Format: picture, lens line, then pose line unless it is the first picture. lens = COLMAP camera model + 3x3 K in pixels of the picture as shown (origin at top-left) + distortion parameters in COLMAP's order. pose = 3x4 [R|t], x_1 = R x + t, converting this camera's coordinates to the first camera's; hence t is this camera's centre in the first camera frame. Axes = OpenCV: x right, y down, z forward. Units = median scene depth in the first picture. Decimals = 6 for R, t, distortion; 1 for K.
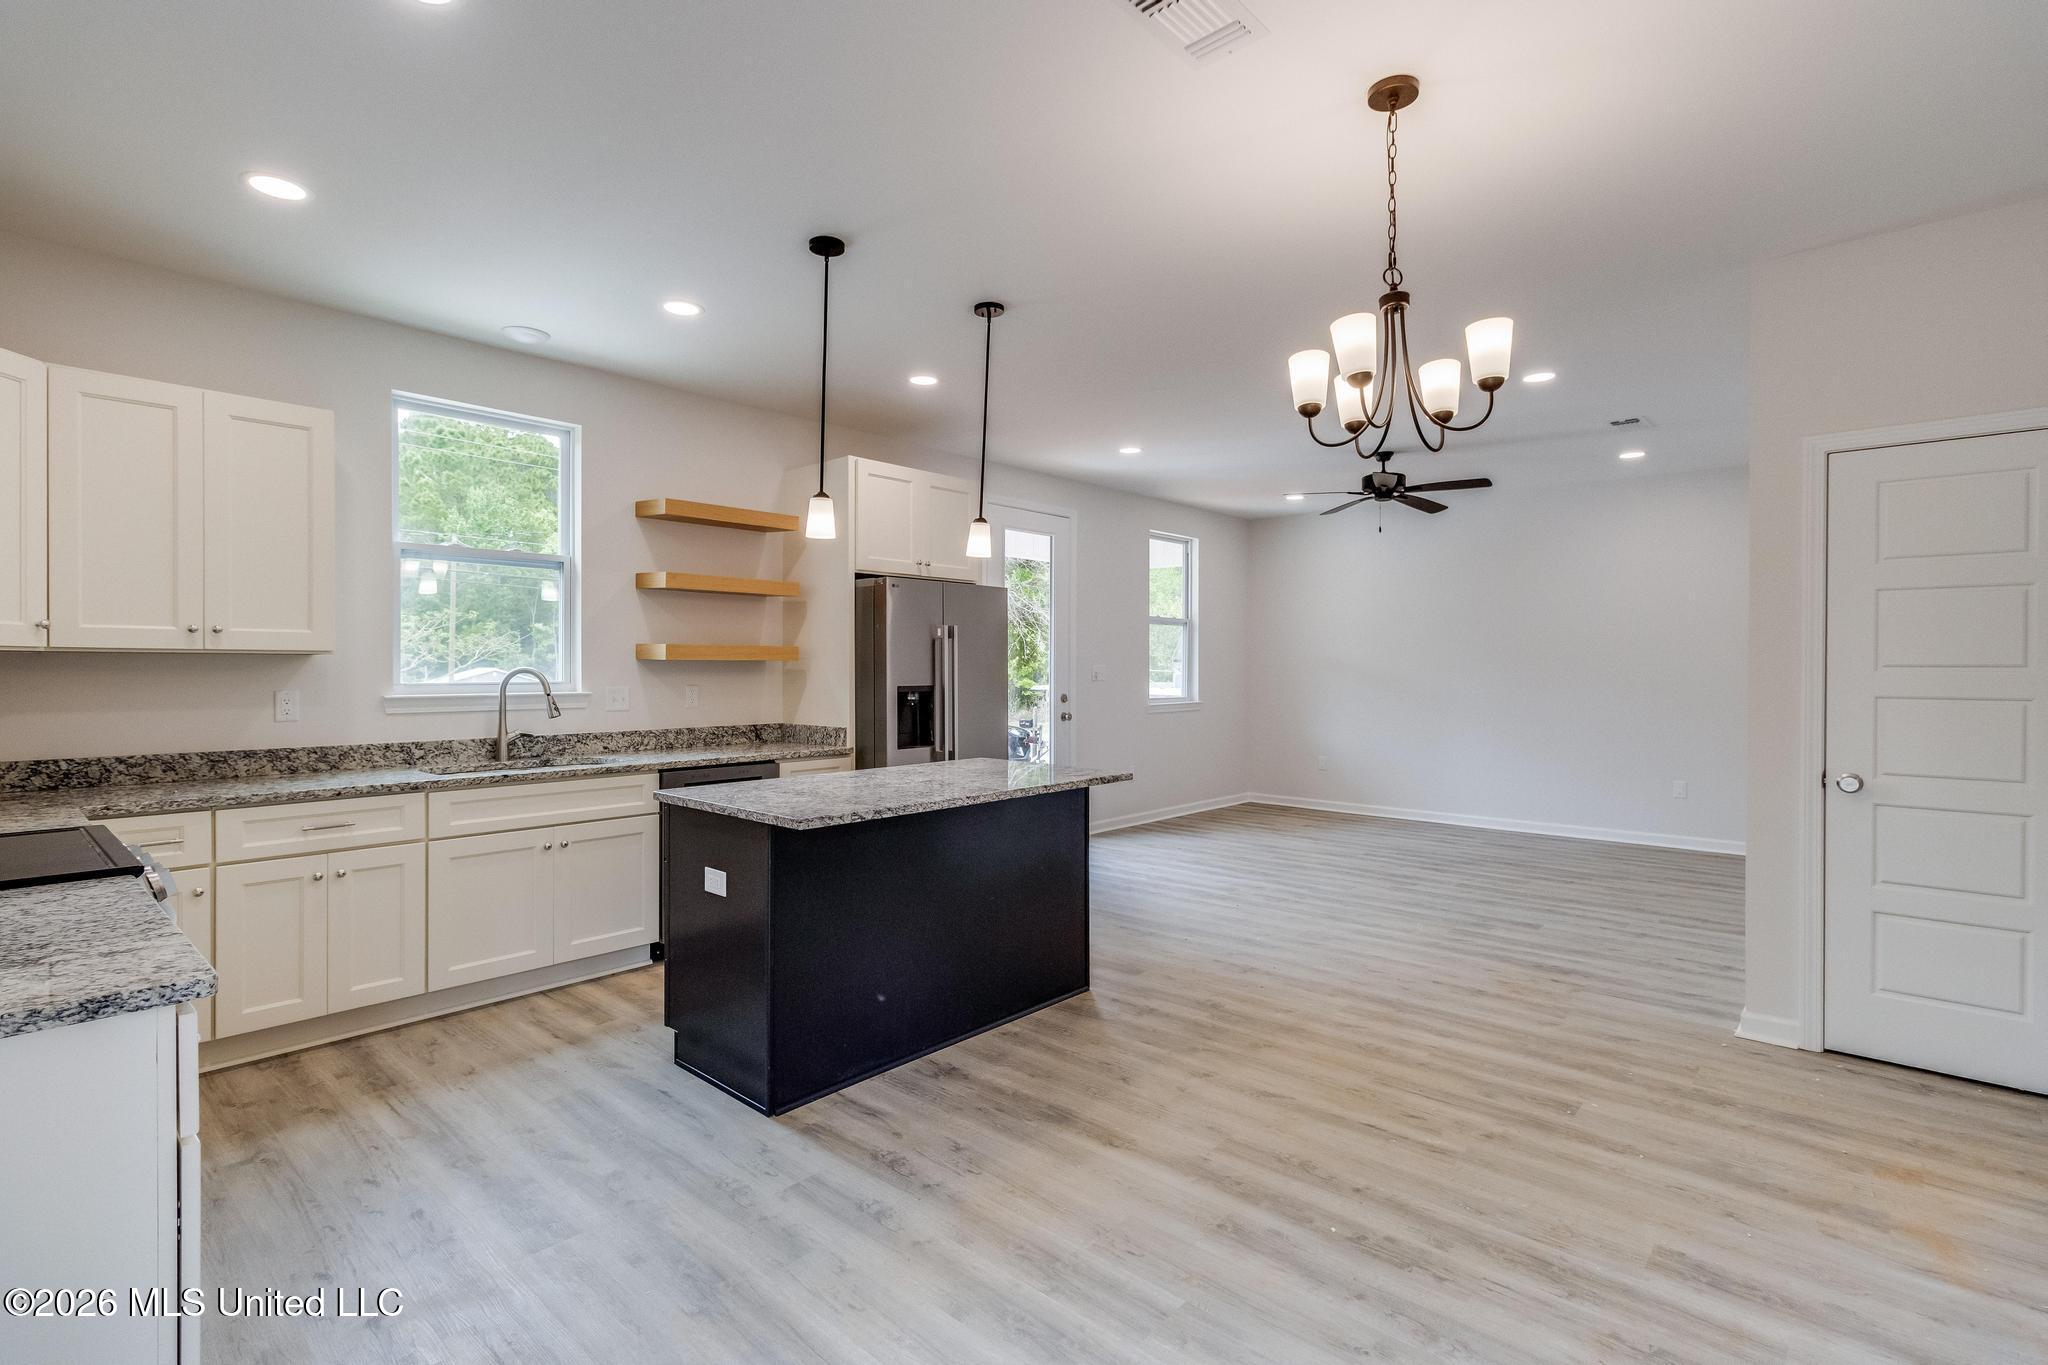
lens RADIAL K [[956.2, 0, 1016.5], [0, 956.2, 667.0], [0, 0, 1]] dist [0.001634, 0.000132]
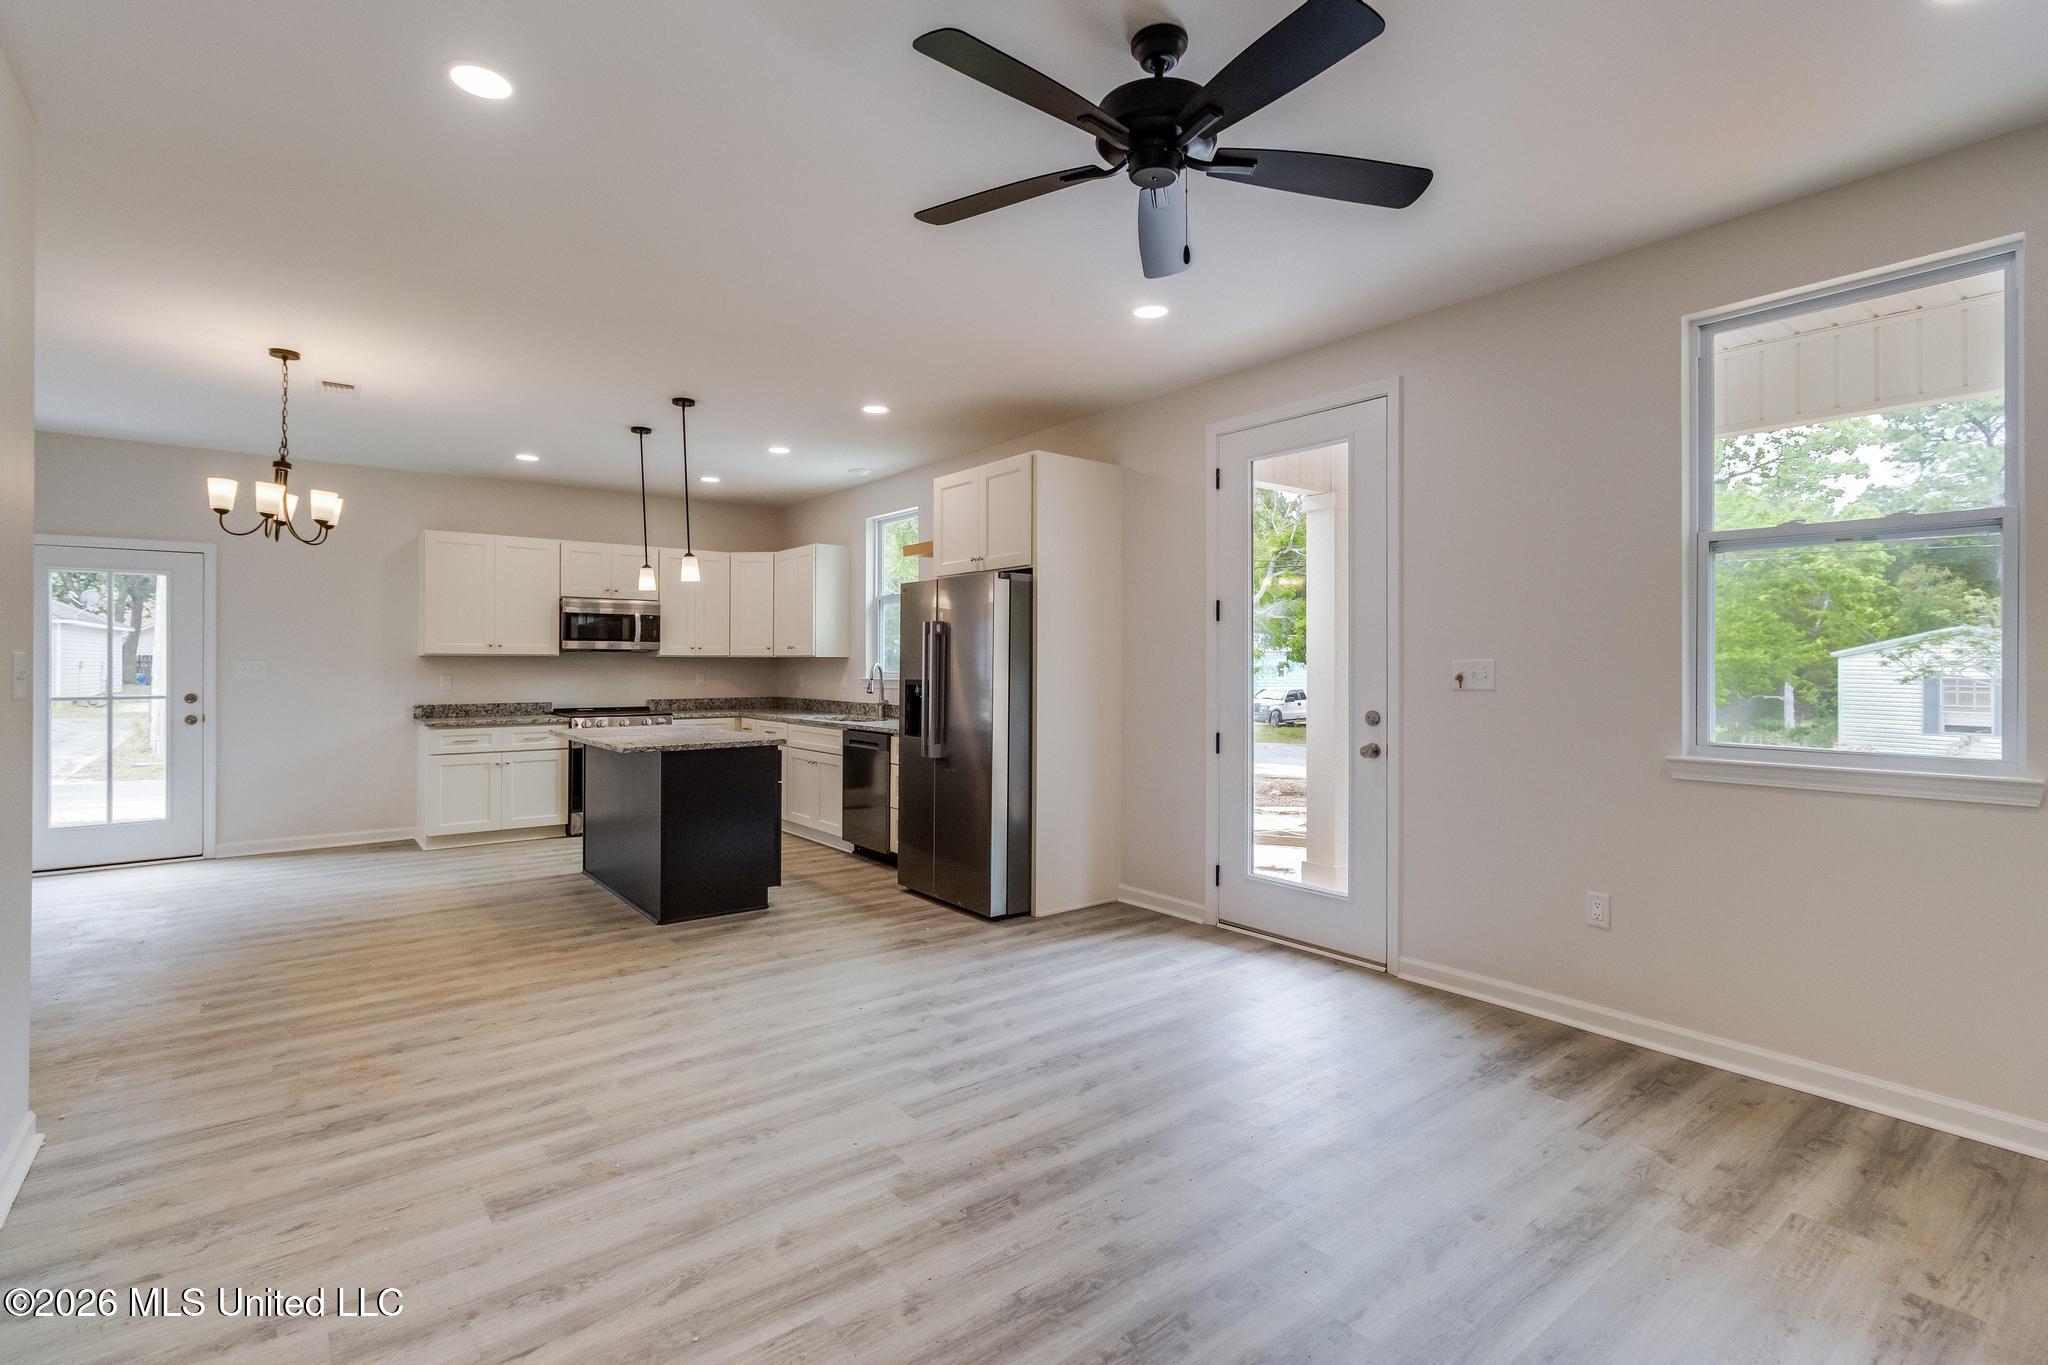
lens RADIAL K [[946.1, 0, 1003.7], [0, 946.1, 655.0], [0, 0, 1]] dist [0.003088, 0.000345]
pose [[-0.175346, -0.012562, -0.984427, 1.166619], [-0.003745, 0.999920, -0.012093, 0.005373], [0.984500, 0.001566, -0.175379, 1.609009]]
